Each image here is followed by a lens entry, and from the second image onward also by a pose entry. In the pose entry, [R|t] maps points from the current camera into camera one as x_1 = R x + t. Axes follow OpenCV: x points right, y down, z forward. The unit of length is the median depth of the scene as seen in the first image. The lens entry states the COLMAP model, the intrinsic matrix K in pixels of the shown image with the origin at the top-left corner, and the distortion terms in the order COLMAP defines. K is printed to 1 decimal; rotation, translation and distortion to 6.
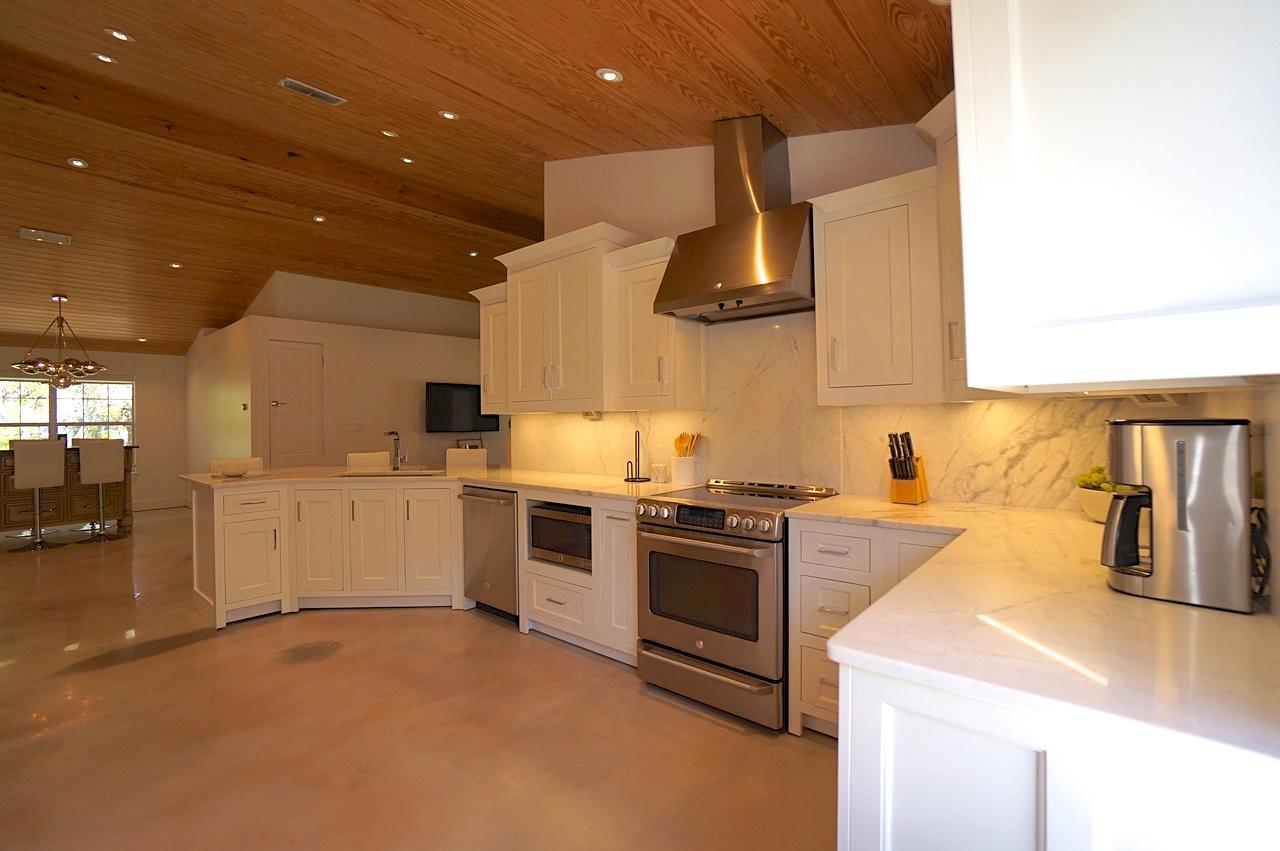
lens RADIAL K [[563.3, 0, 615.1], [0, 563.3, 411.9], [0, 0, 1]] dist [-0.059939, 0.018733]
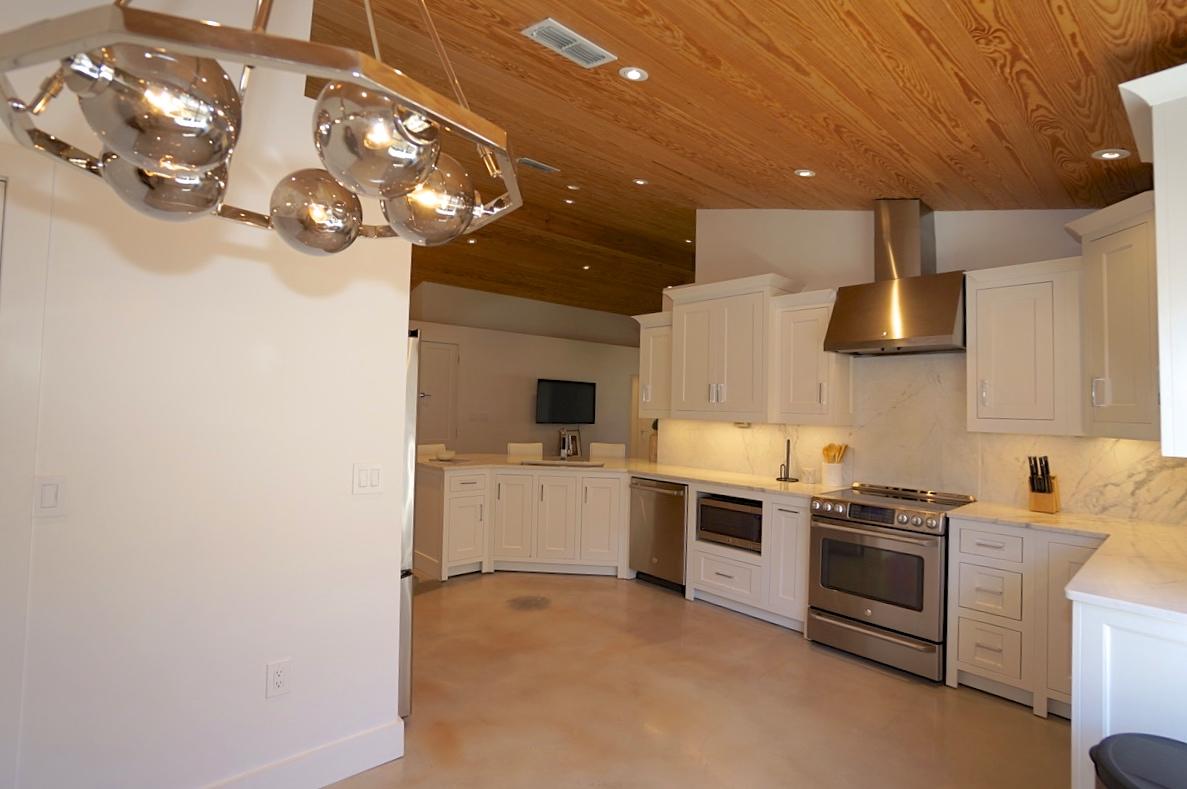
lens RADIAL K [[554.7, 0, 588.6], [0, 554.7, 384.3], [0, 0, 1]] dist [-0.060784, 0.024020]
pose [[0.992006, 0.032735, -0.121873, -0.288149], [-0.036373, 0.998953, -0.027746, -0.043520], [0.120837, 0.031957, 0.992158, -0.280232]]
